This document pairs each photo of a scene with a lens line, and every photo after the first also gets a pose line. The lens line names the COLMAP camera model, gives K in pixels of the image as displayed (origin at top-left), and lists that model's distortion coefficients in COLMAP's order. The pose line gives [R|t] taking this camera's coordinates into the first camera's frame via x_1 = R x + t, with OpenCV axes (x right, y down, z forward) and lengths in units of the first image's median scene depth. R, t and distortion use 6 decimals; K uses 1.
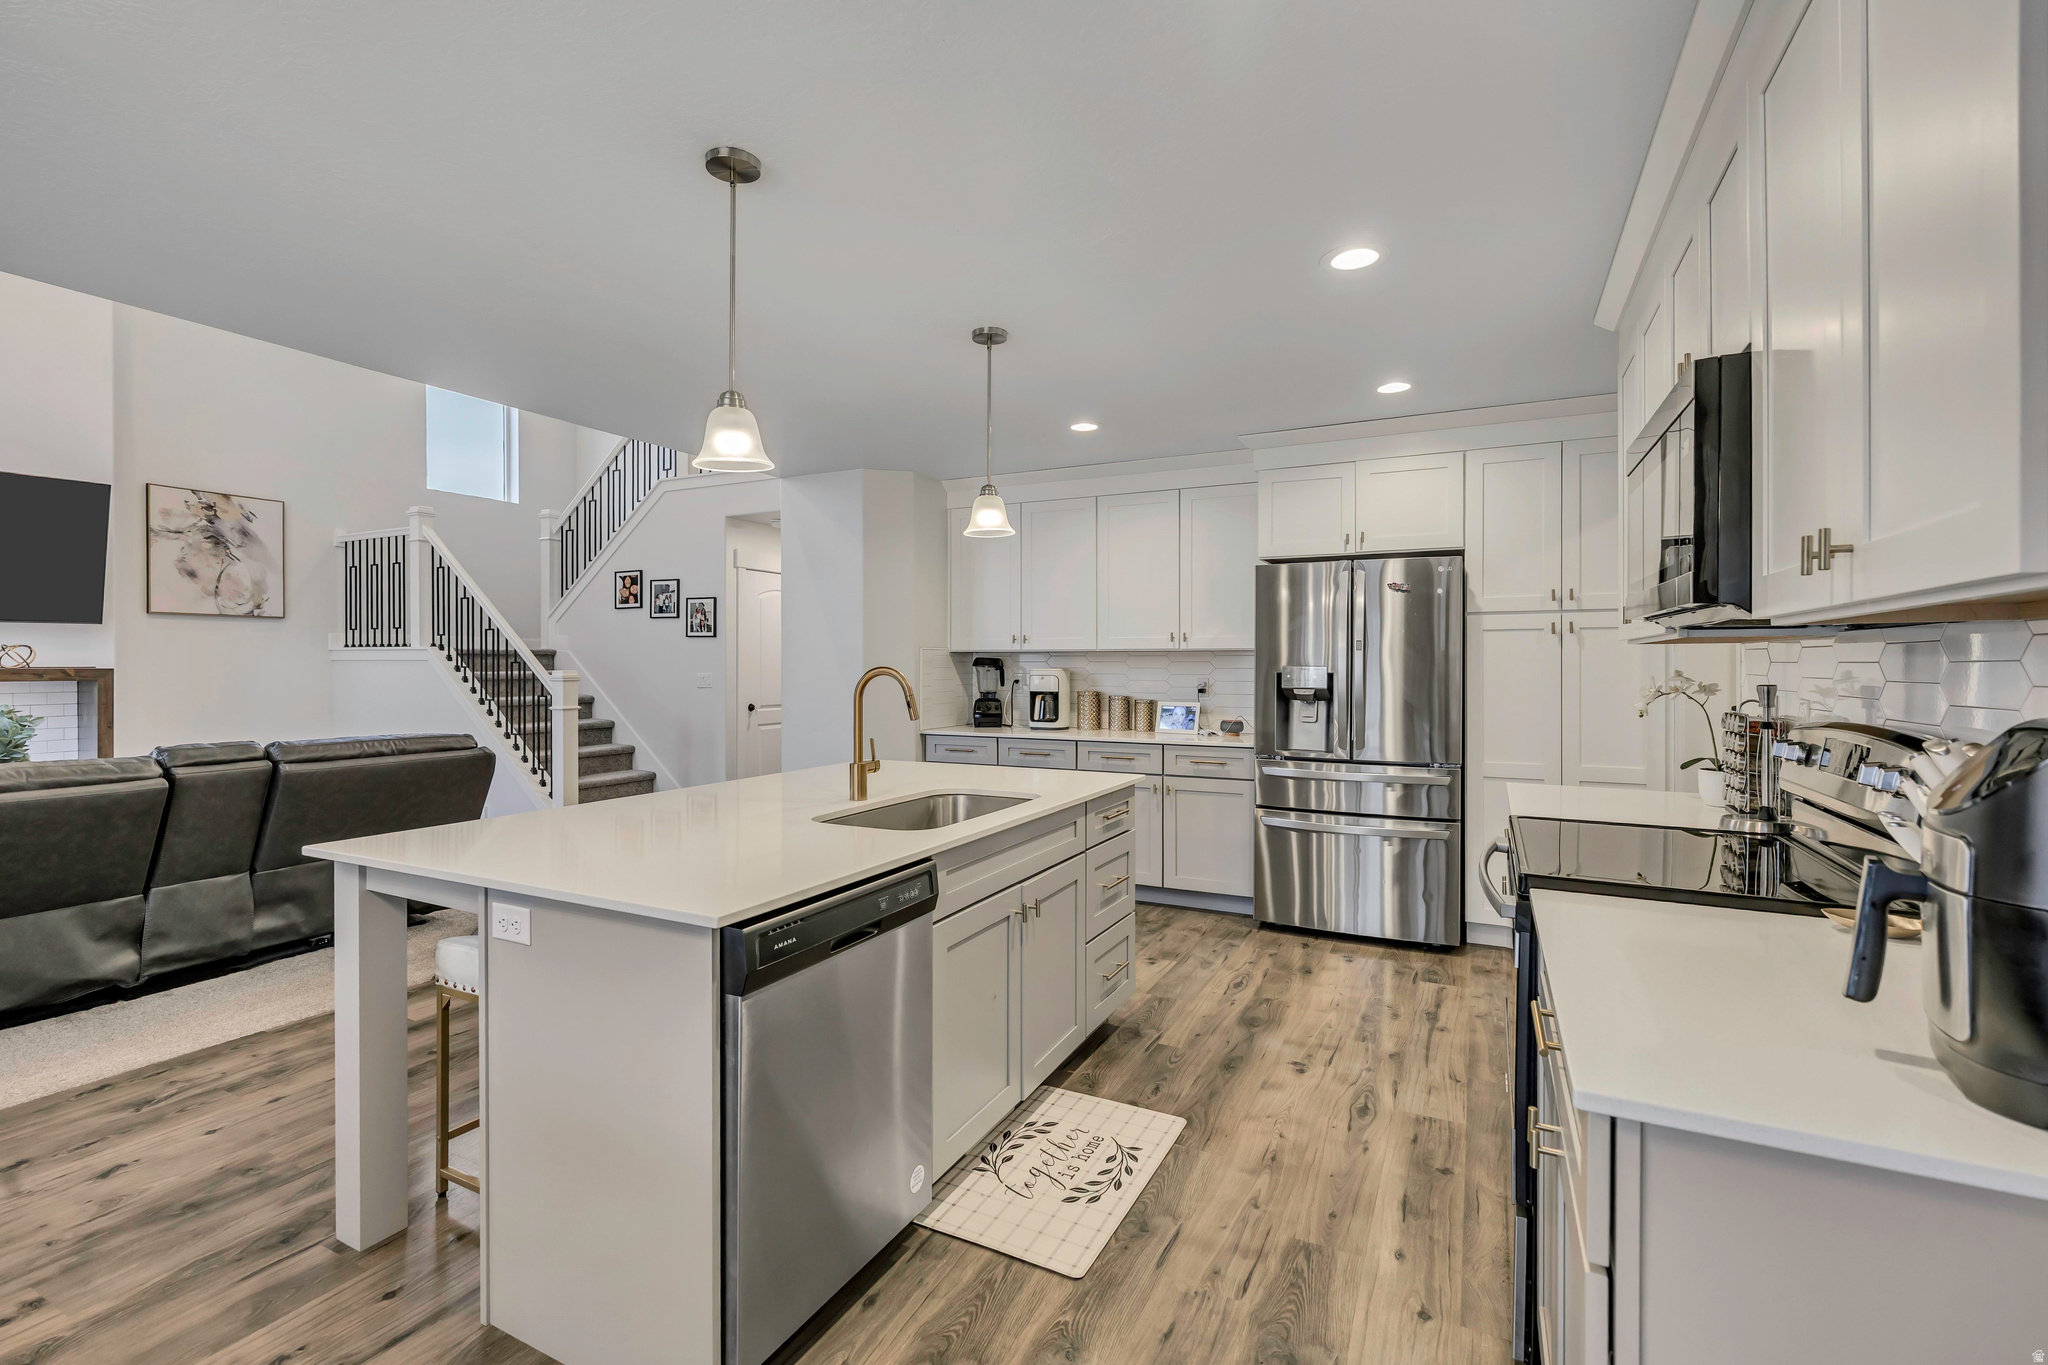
lens RADIAL K [[895.4, 0, 1009.2], [0, 895.4, 674.7], [0, 0, 1]] dist [-0.010046, -0.000754]
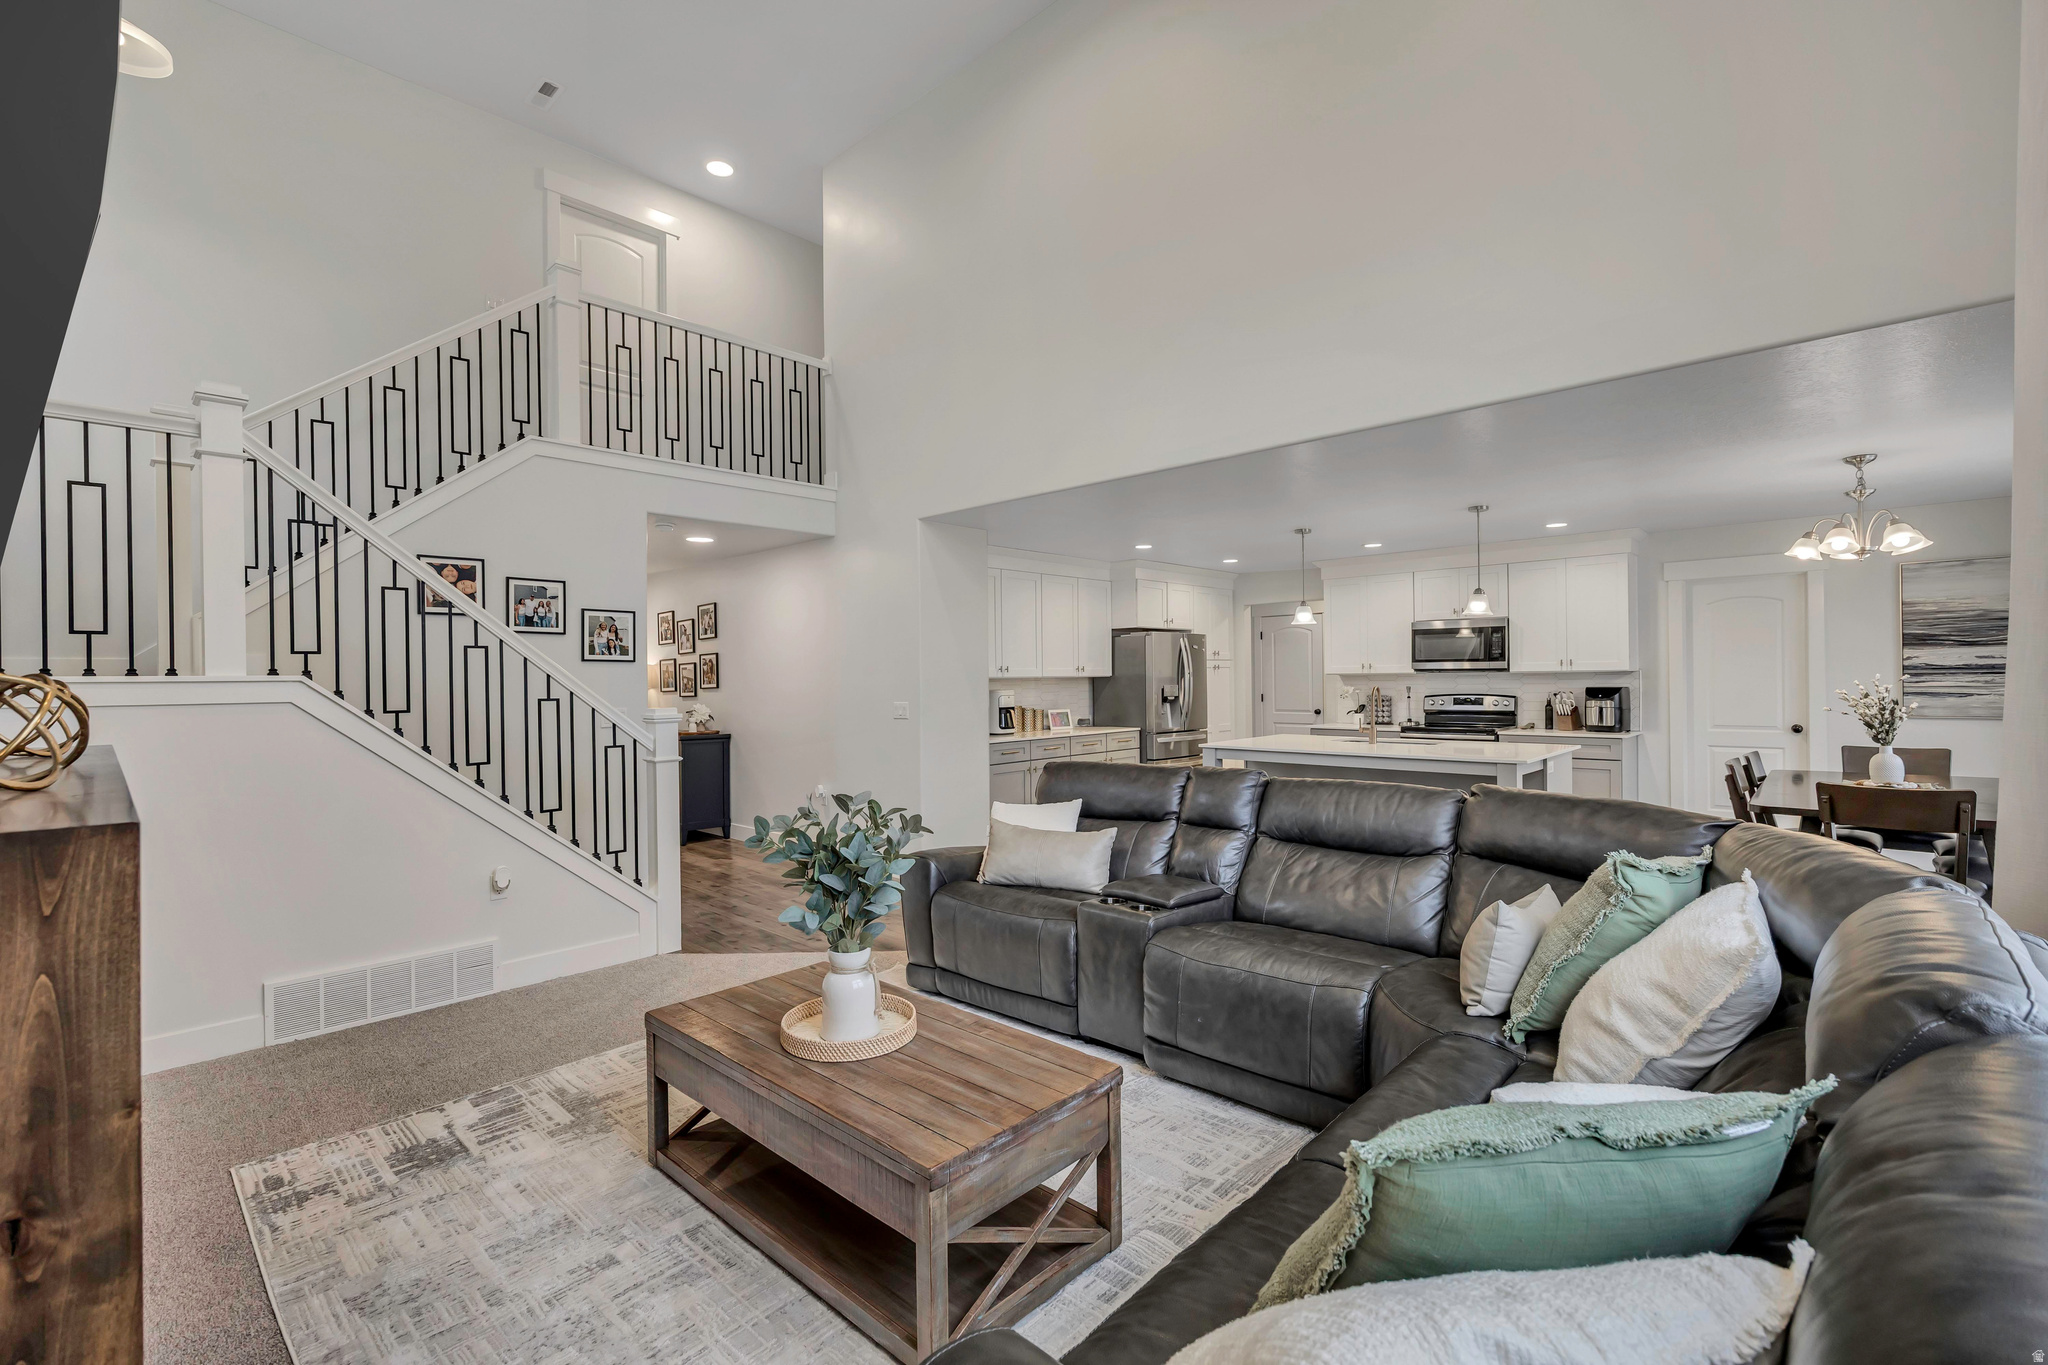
lens RADIAL K [[895.4, 0, 986.1], [0, 895.4, 689.2], [0, 0, 1]] dist [-0.010046, -0.000754]
pose [[0.296601, -0.017883, 0.954834, -1.809763], [0.024411, 0.999640, 0.011139, -0.033610], [-0.954689, 0.020004, 0.296931, 0.833424]]
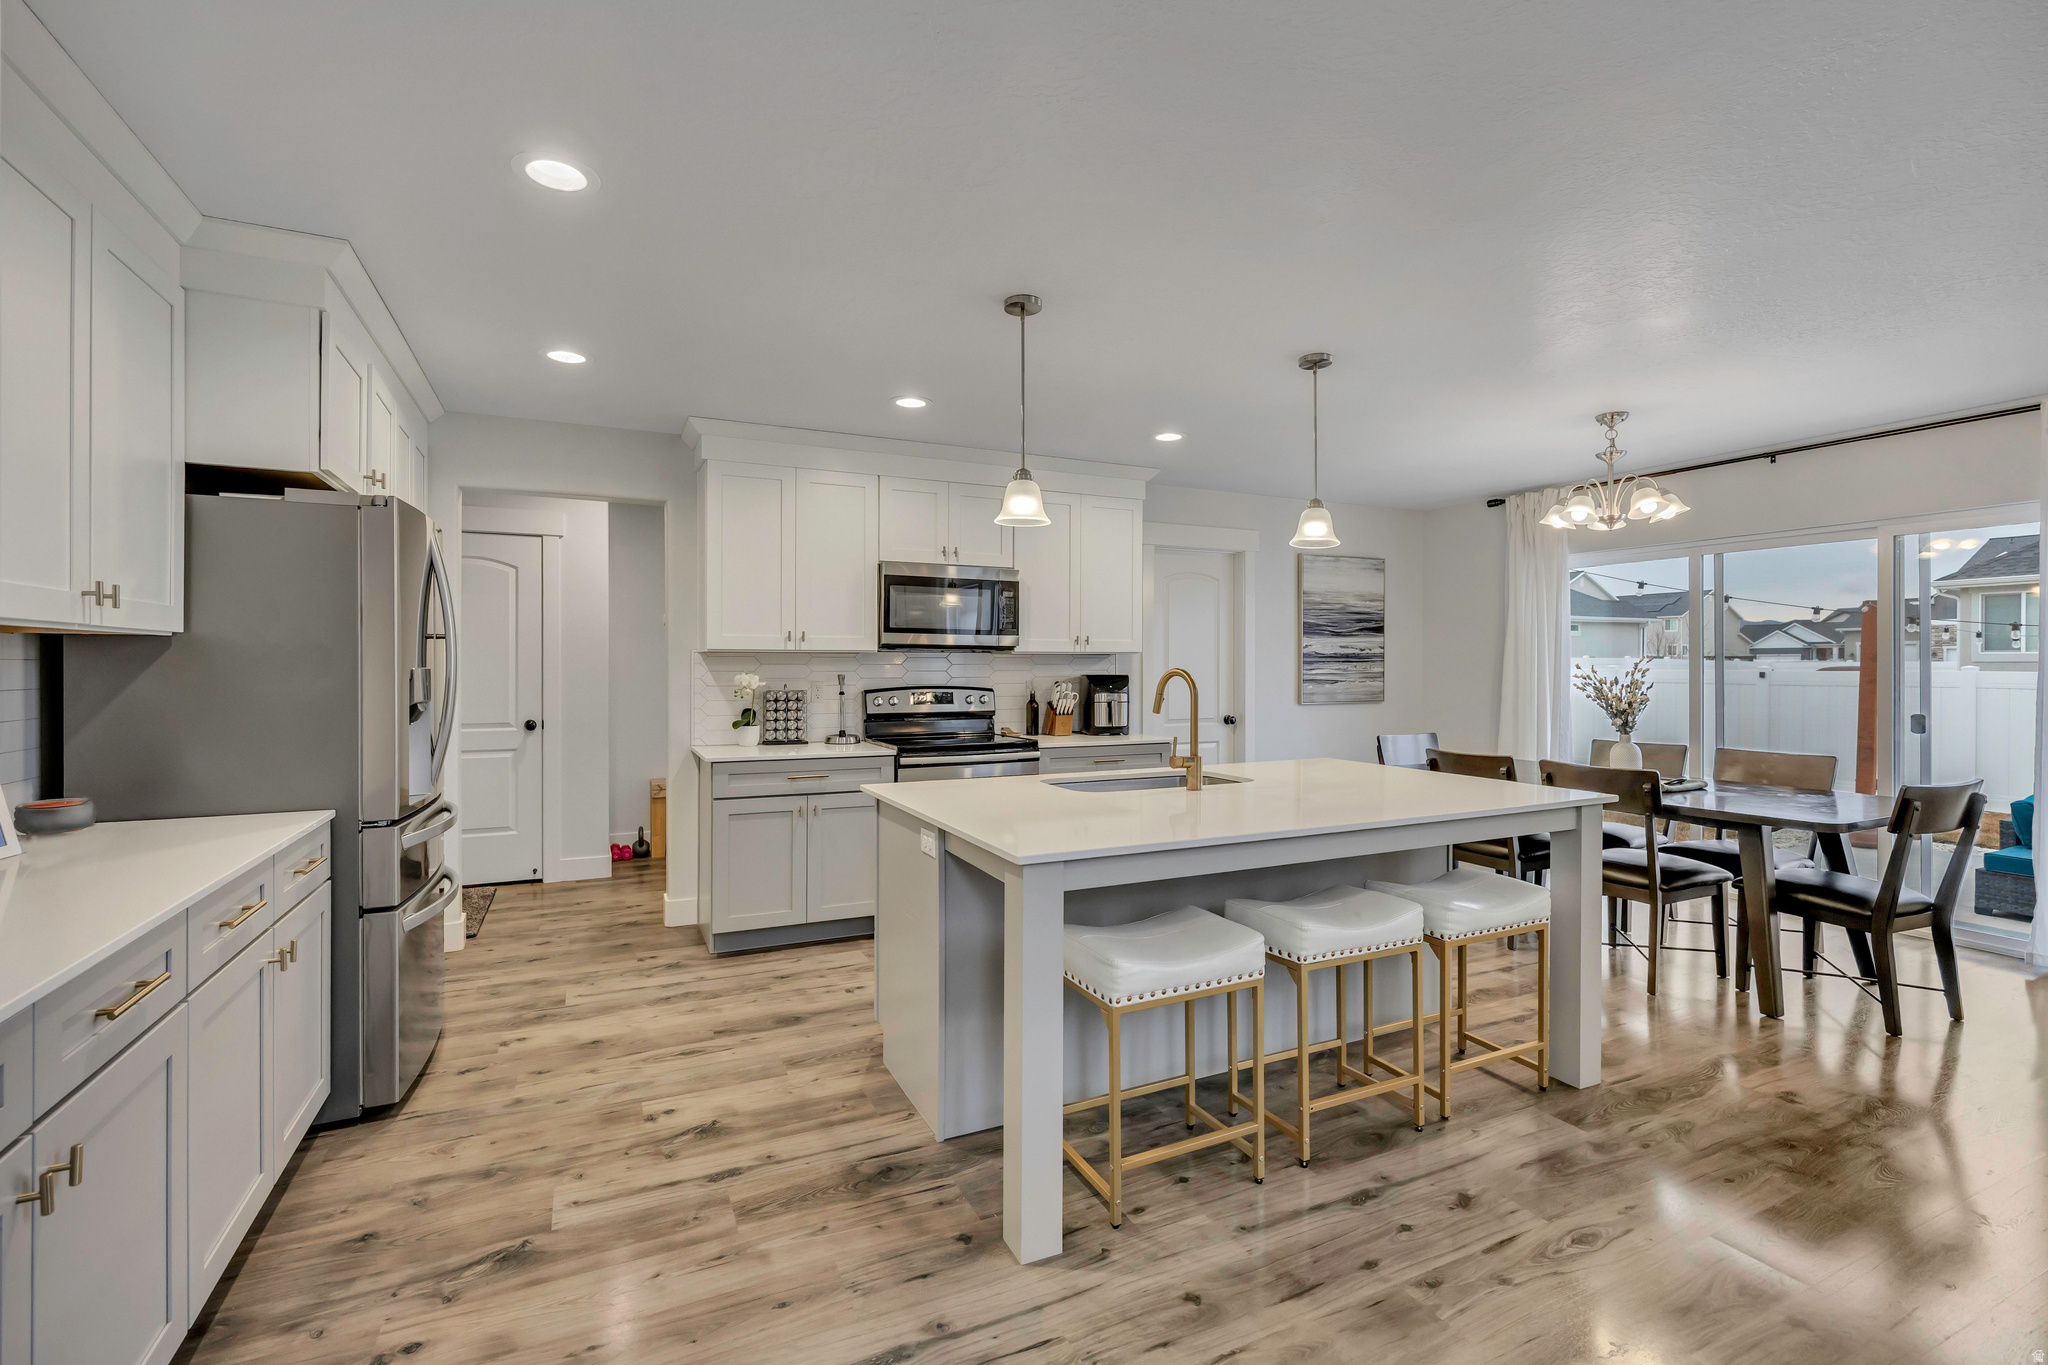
lens RADIAL K [[895.4, 0, 1027.1], [0, 895.4, 673.4], [0, 0, 1]] dist [-0.010046, -0.000754]
pose [[-0.805949, -0.007512, 0.591937, -0.432099], [0.004274, 0.999820, 0.018508, -0.014973], [-0.591969, 0.017446, -0.805772, 1.329685]]
